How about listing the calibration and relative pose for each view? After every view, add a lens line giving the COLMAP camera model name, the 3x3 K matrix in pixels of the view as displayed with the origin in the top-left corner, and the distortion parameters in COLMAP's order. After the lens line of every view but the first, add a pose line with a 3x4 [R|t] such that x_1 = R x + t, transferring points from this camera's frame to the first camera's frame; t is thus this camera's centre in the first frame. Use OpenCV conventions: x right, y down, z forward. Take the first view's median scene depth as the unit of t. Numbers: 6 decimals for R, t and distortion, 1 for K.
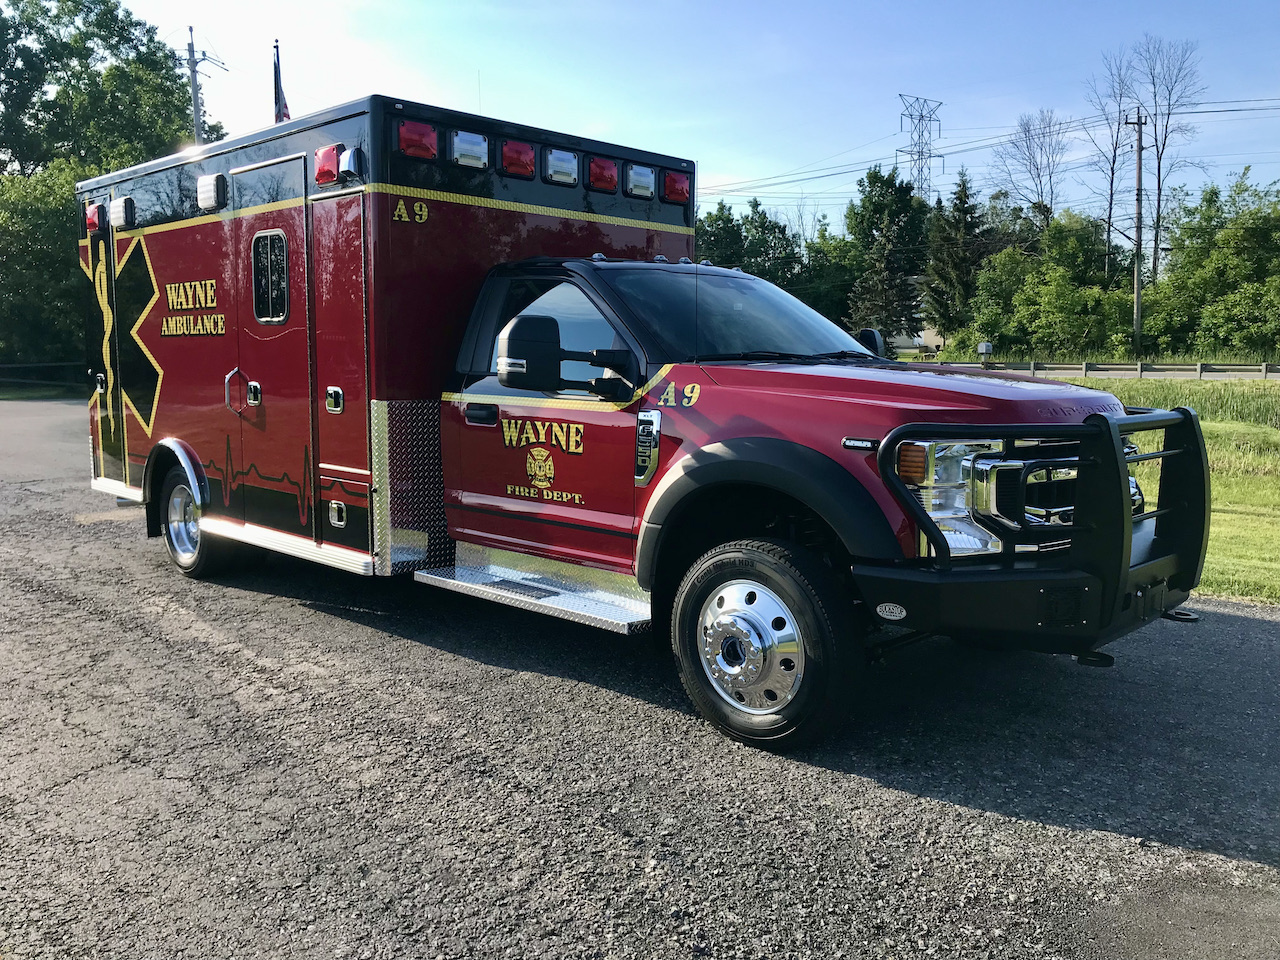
lens RADIAL K [[1055.9, 0, 638.4], [0, 1055.9, 482.9], [0, 0, 1]] dist [0.004464, -0.004644]
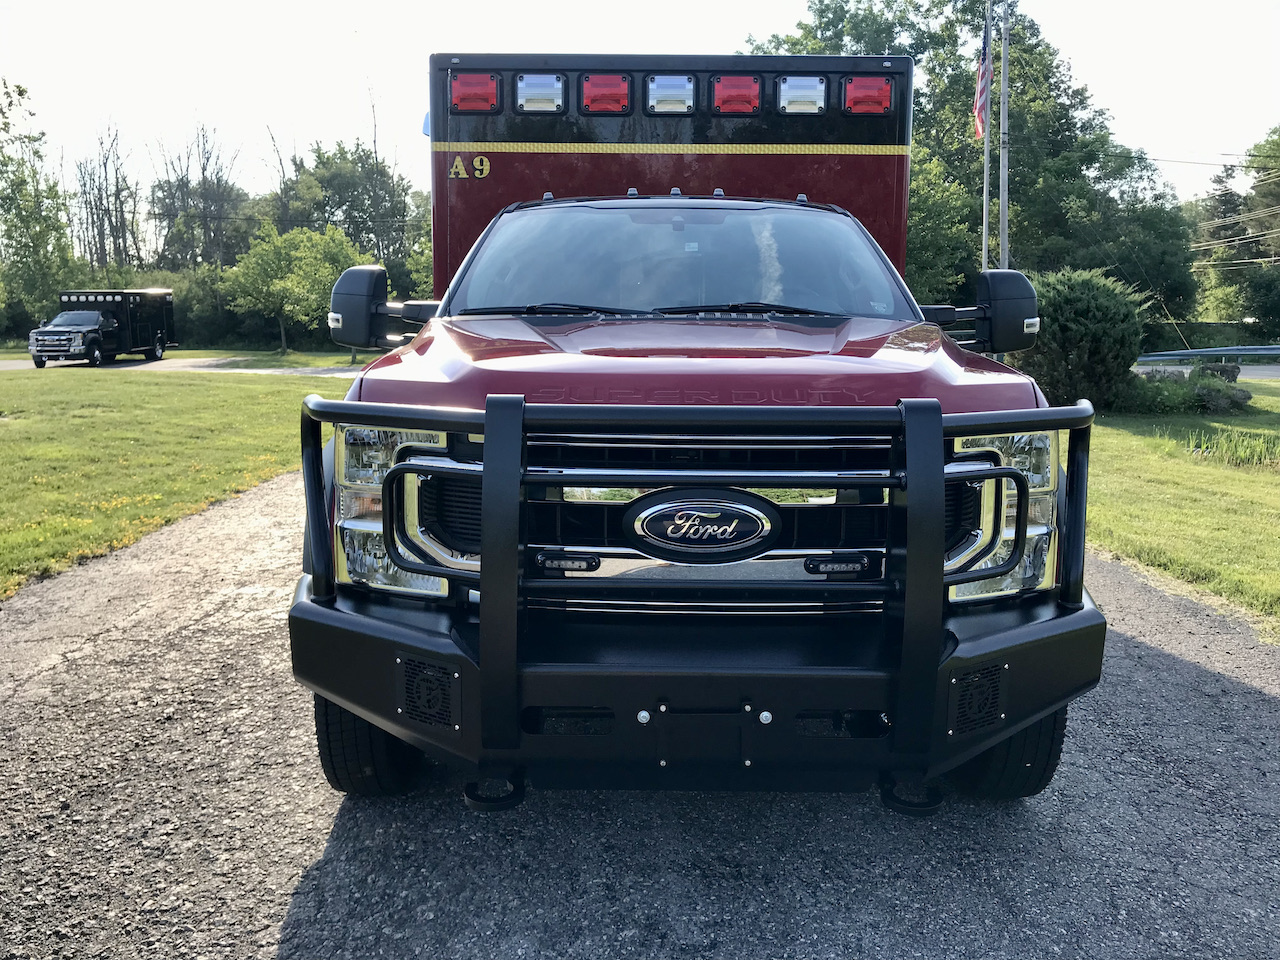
lens RADIAL K [[1055.9, 0, 638.4], [0, 1055.9, 482.9], [0, 0, 1]] dist [0.004464, -0.004644]
pose [[0.697743, 0.105663, -0.708512, 0.615984], [-0.086844, 0.994244, 0.062751, -0.040263], [0.711064, 0.017746, 0.702903, 0.423729]]
